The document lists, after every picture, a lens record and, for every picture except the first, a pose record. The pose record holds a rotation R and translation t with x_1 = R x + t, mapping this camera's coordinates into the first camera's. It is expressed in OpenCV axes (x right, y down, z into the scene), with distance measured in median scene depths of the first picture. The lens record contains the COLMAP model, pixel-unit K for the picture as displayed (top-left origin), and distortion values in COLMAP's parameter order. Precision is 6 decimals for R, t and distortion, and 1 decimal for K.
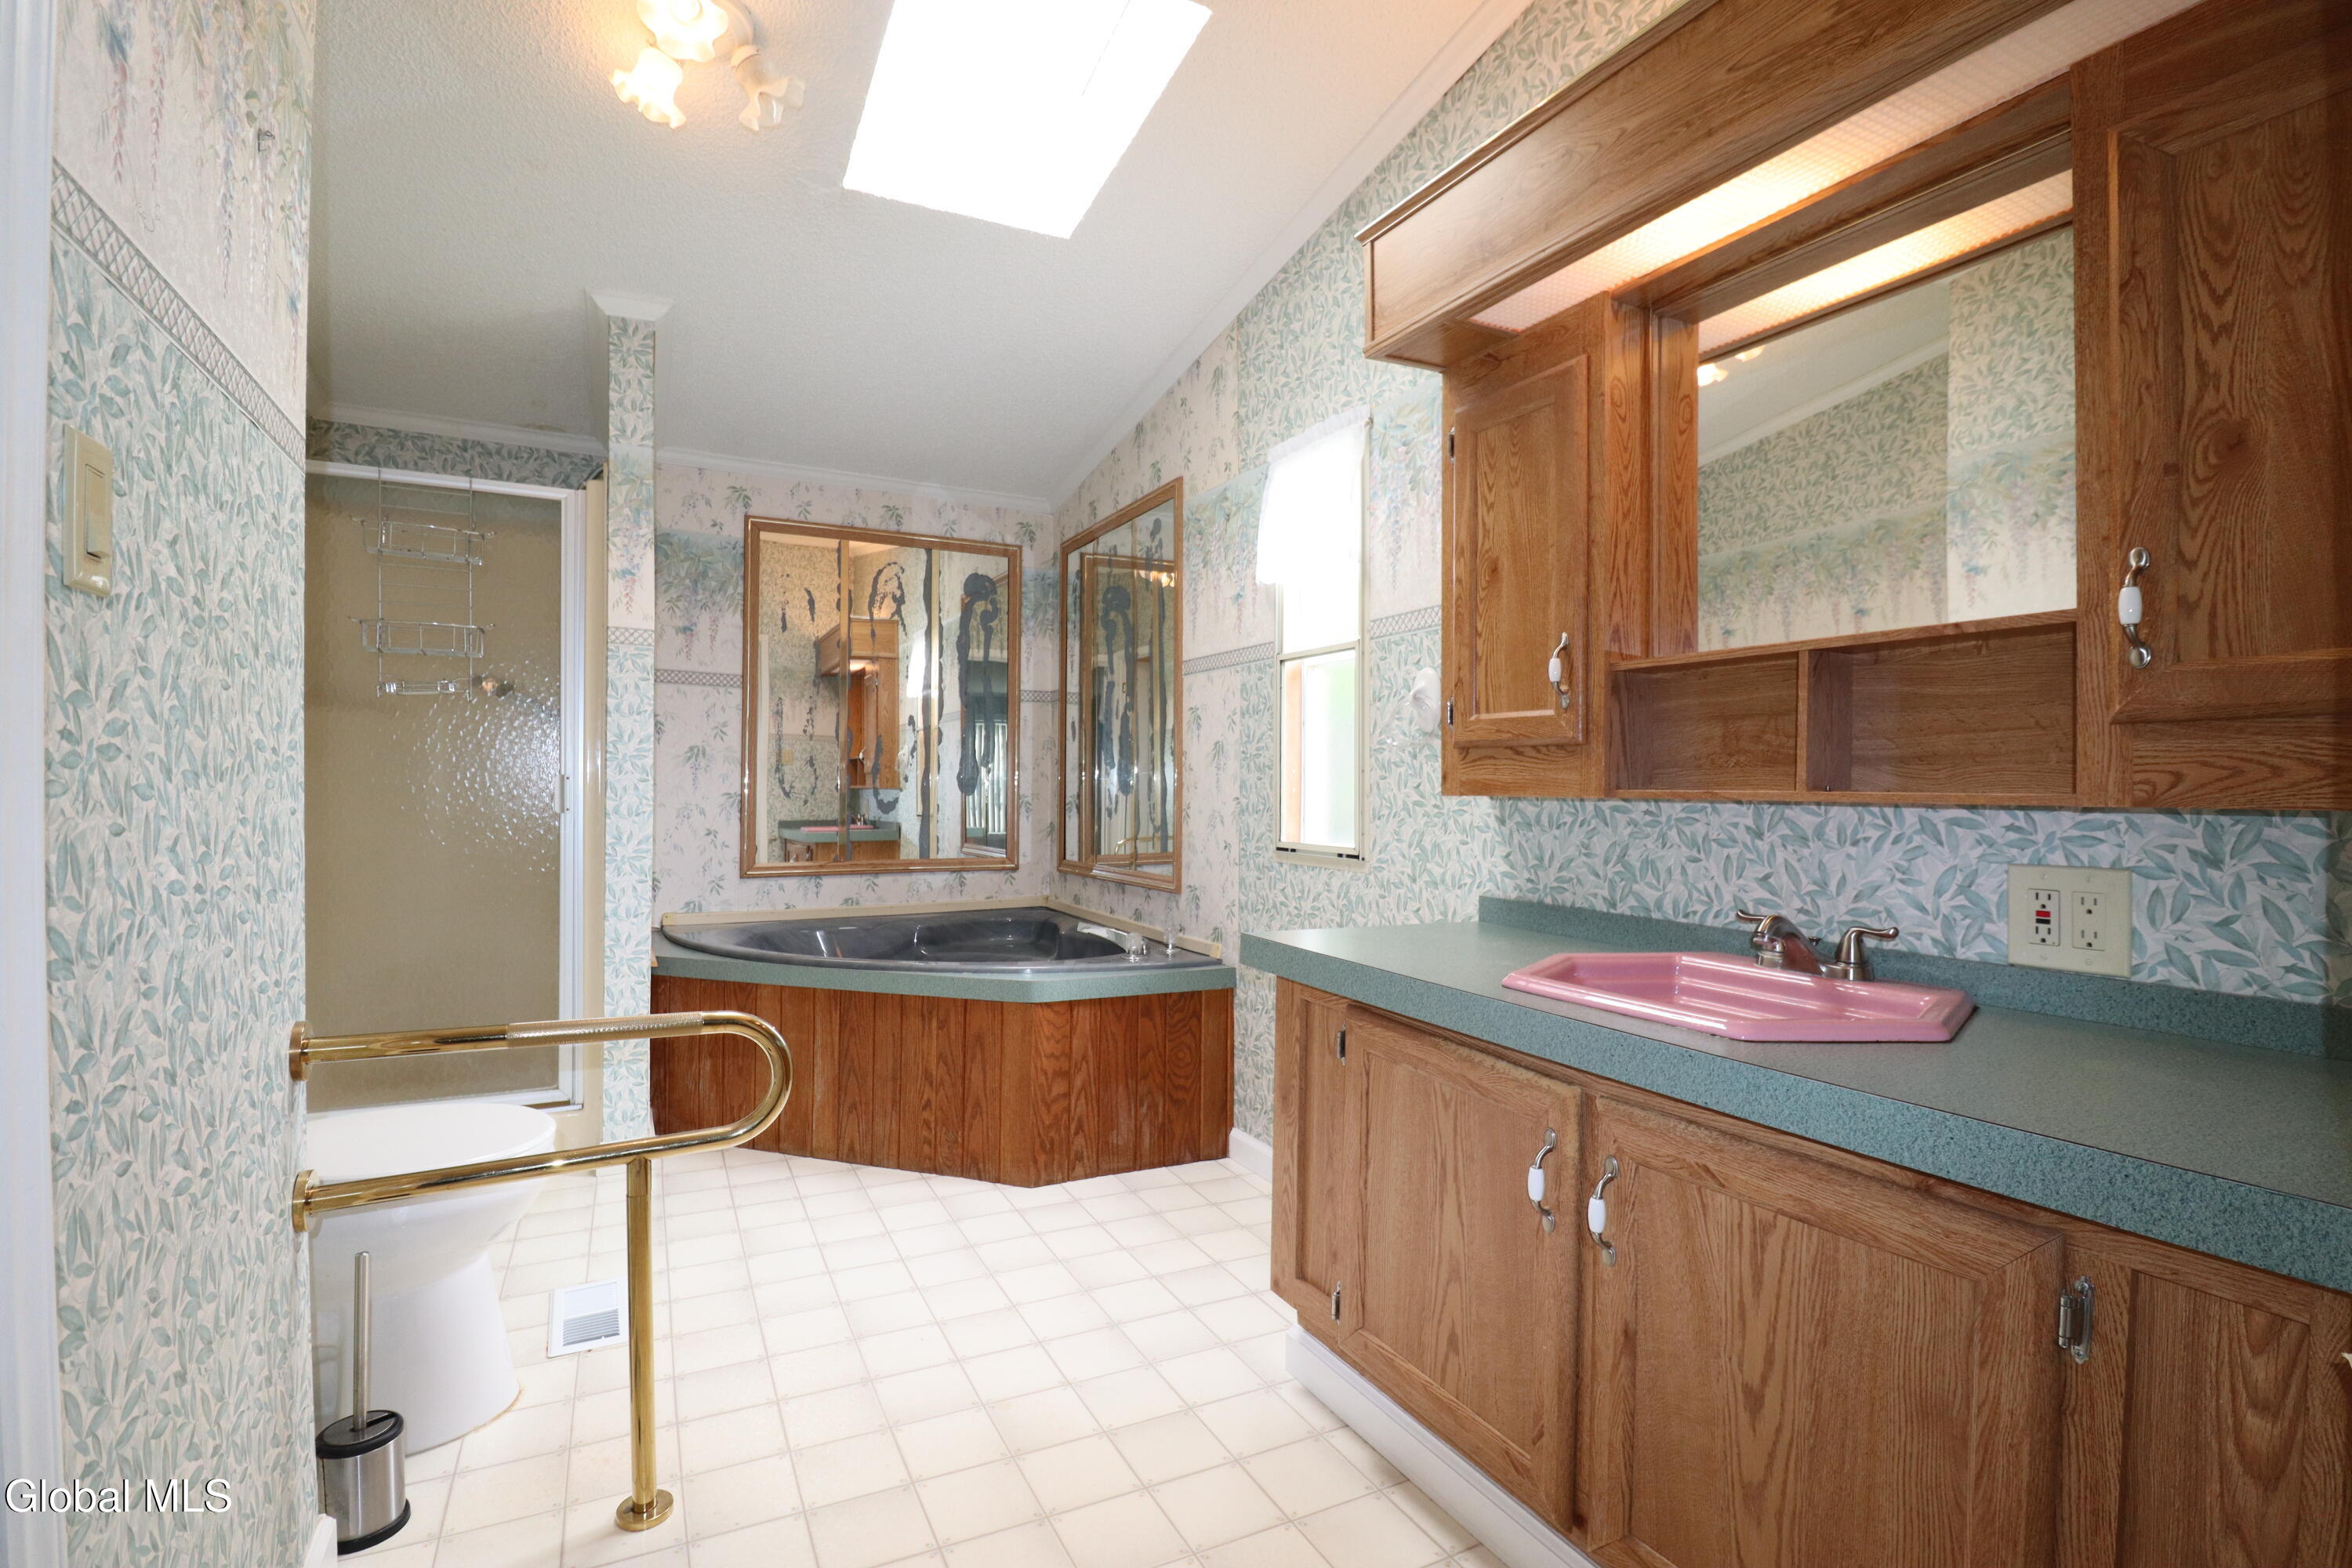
lens RADIAL K [[1068.1, 0, 1151.5], [0, 1068.1, 780.8], [0, 0, 1]] dist [0.012957, -0.016271]
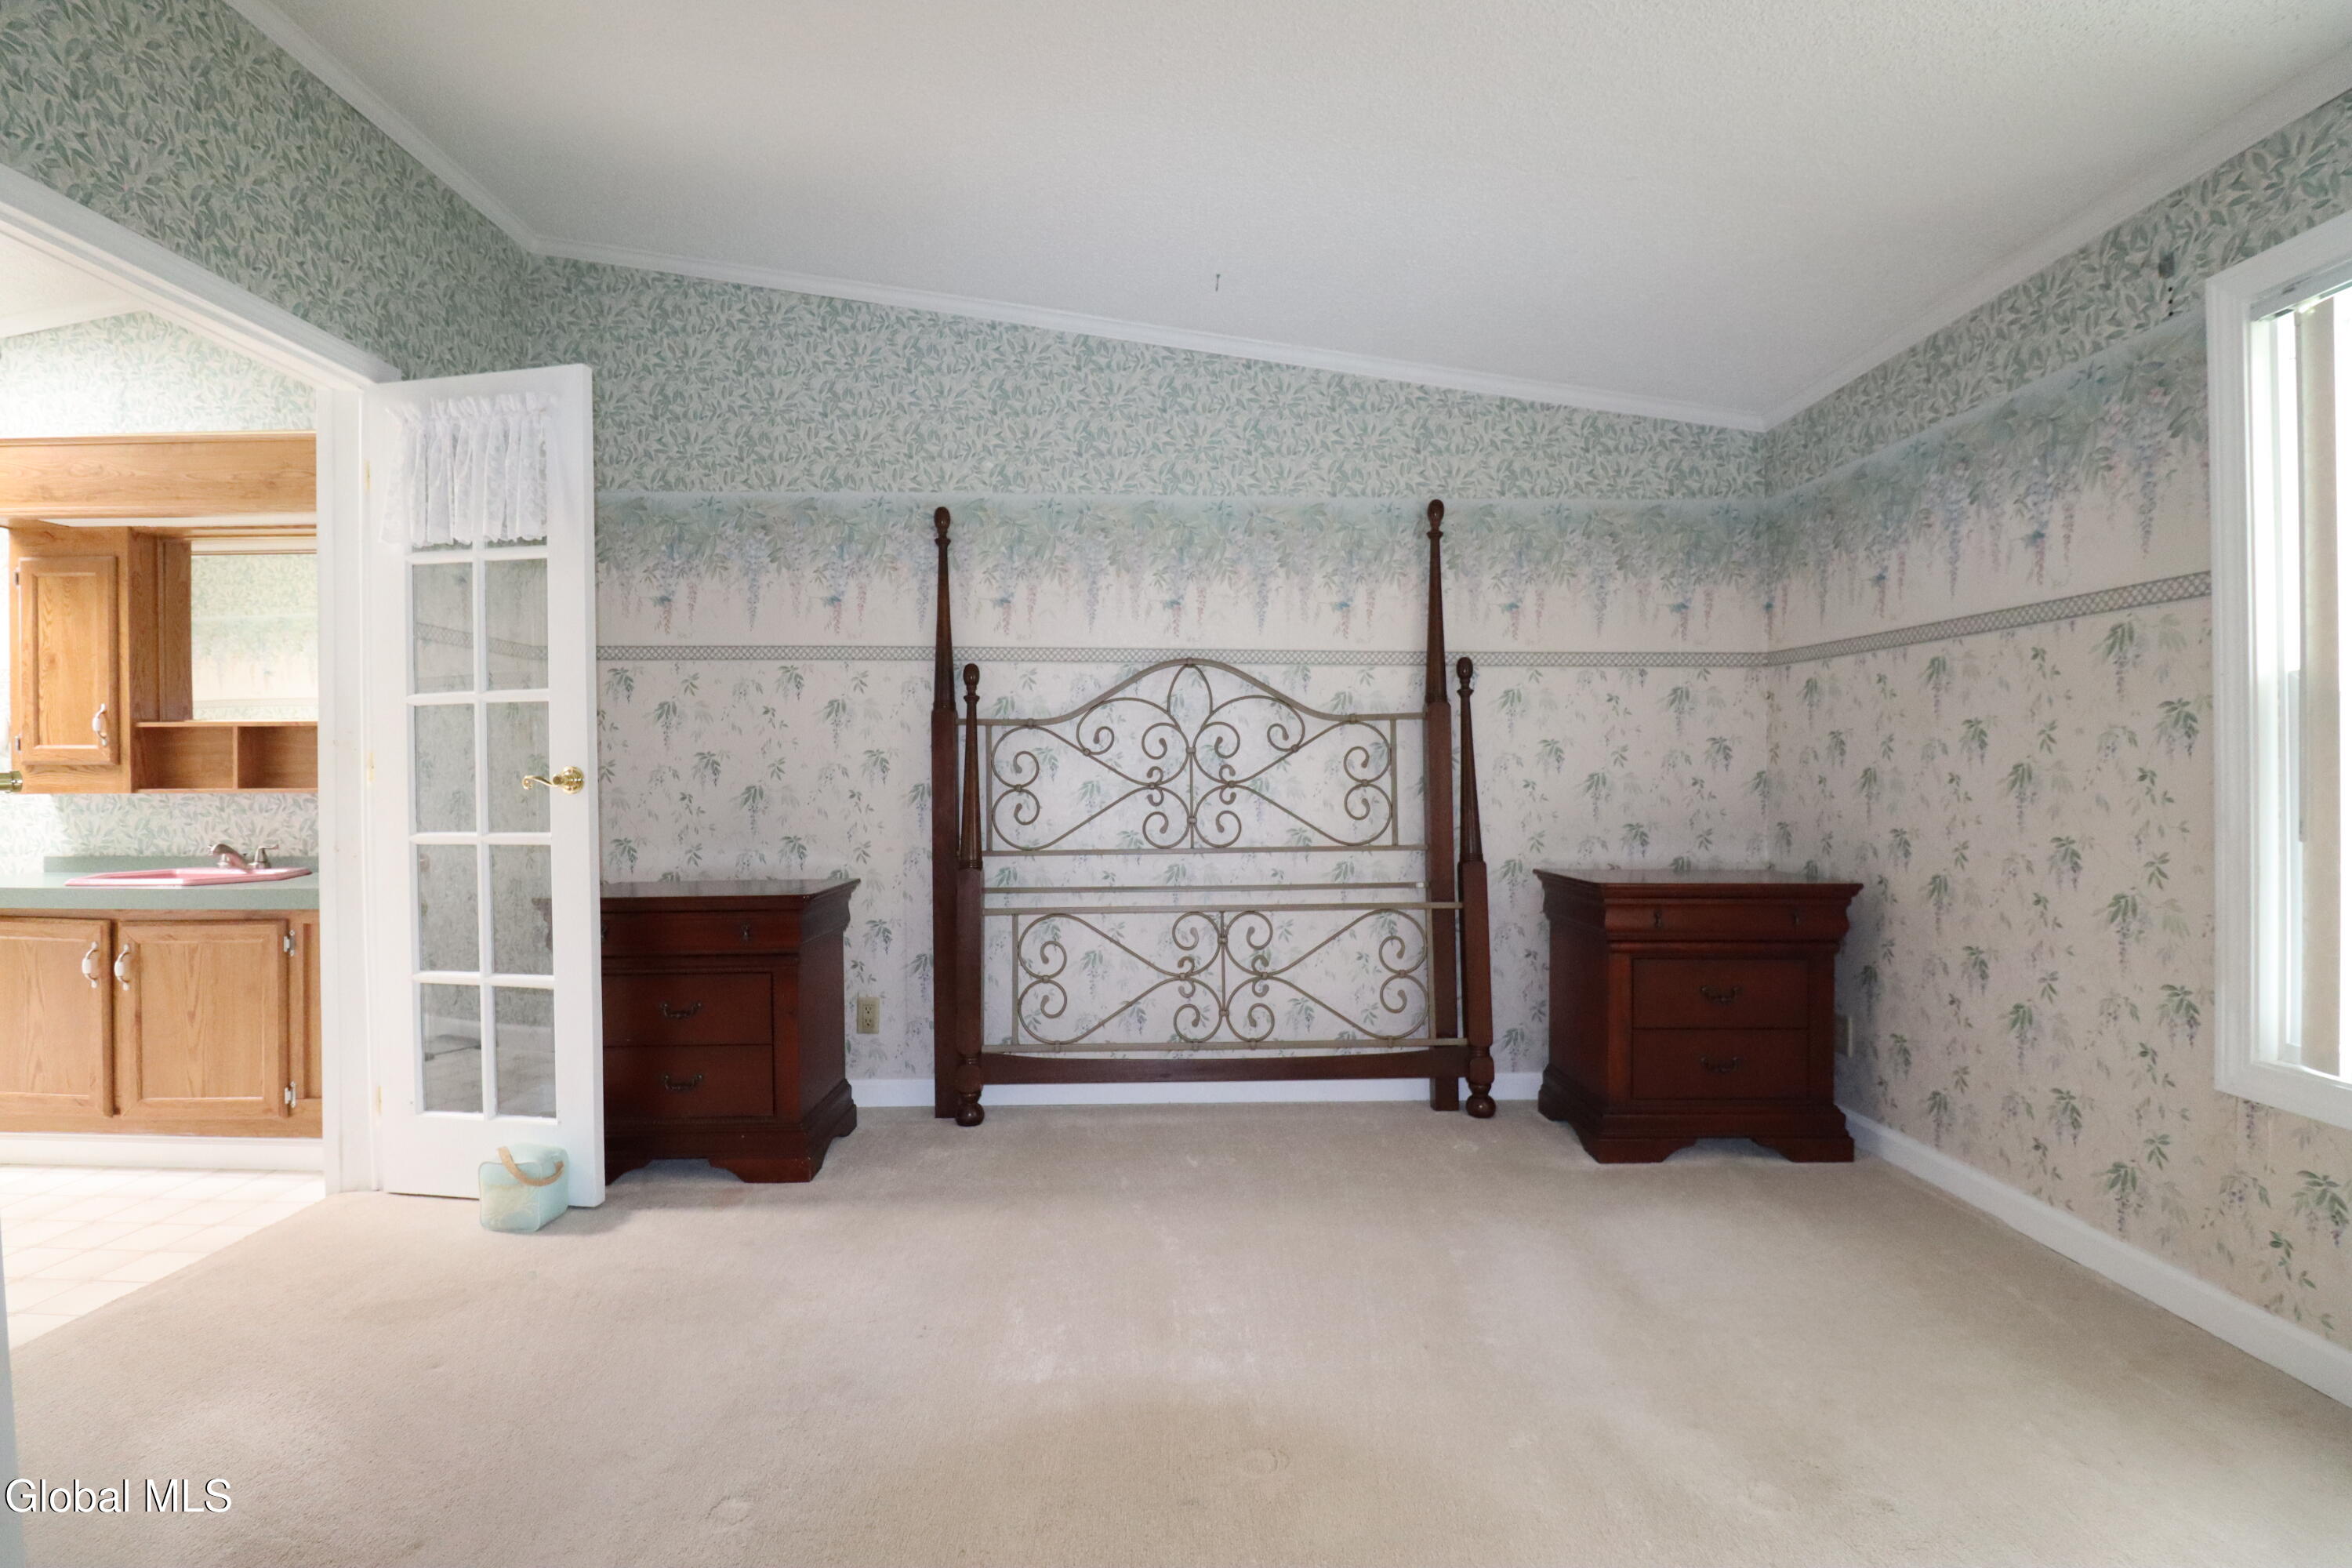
lens RADIAL K [[1068.1, 0, 1151.5], [0, 1068.1, 780.8], [0, 0, 1]] dist [0.012957, -0.016271]
pose [[0.433840, -0.014994, 0.900865, -0.453148], [0.009666, 0.999881, 0.011987, -0.011218], [-0.900938, 0.003507, 0.433934, -1.326466]]
